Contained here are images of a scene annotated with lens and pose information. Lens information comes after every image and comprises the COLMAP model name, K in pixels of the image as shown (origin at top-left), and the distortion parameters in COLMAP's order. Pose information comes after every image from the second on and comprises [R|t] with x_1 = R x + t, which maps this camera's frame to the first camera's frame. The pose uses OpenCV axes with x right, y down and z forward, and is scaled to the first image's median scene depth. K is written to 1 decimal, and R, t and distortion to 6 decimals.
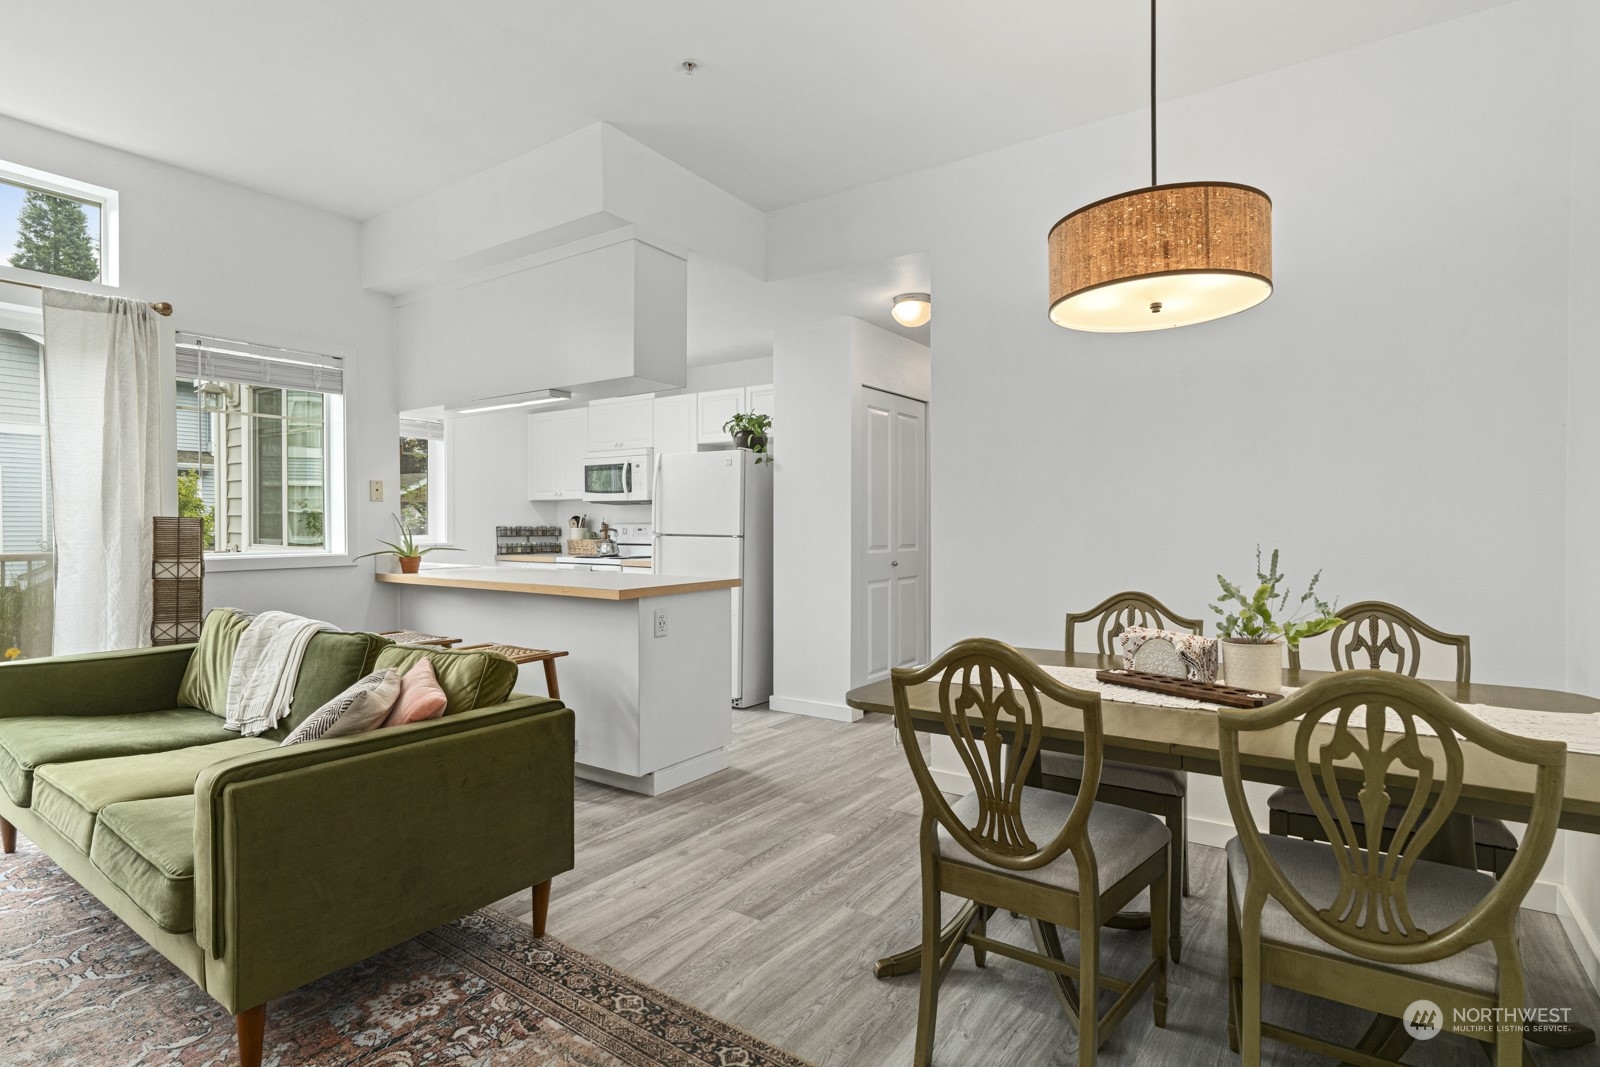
lens RADIAL K [[799.9, 0, 804.6], [0, 799.9, 531.1], [0, 0, 1]] dist [0.000374, -0.000548]
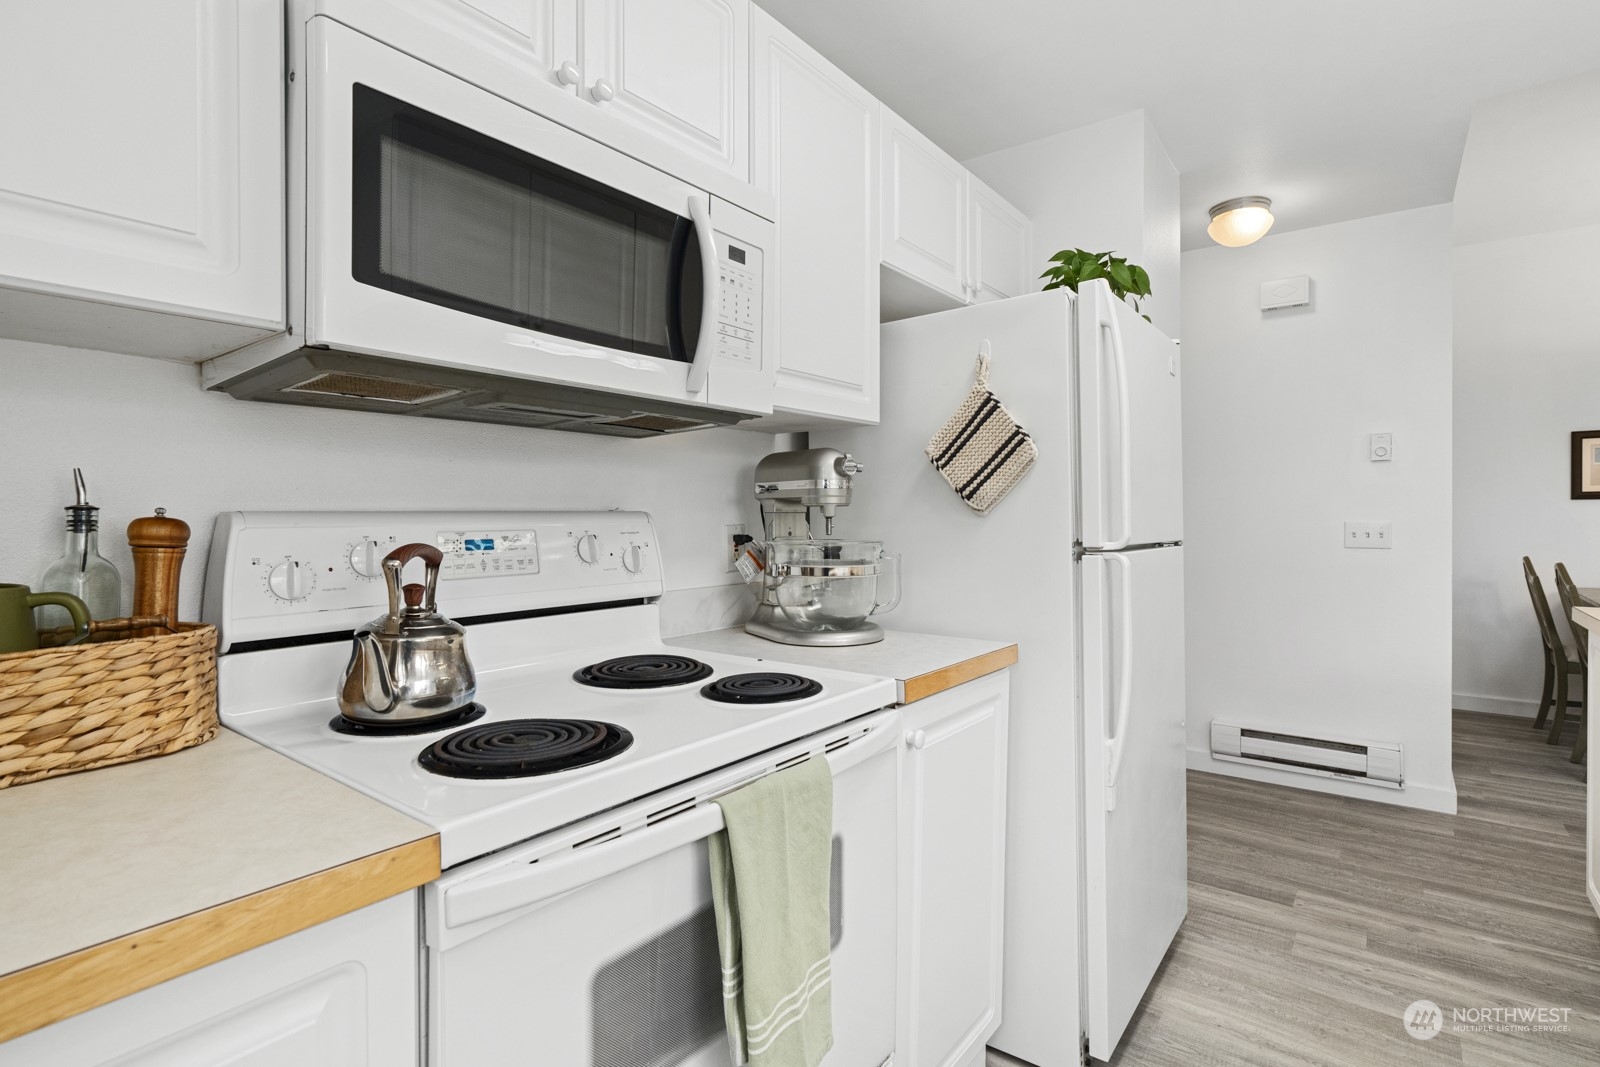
lens RADIAL K [[790.0, 0, 808.3], [0, 790.0, 510.9], [0, 0, 1]] dist [-0.002460, -0.000330]
pose [[0.038643, -0.001545, 0.999252, -0.534550], [0.006617, 0.999977, 0.001291, -0.012937], [-0.999231, 0.006562, 0.038653, 1.212777]]
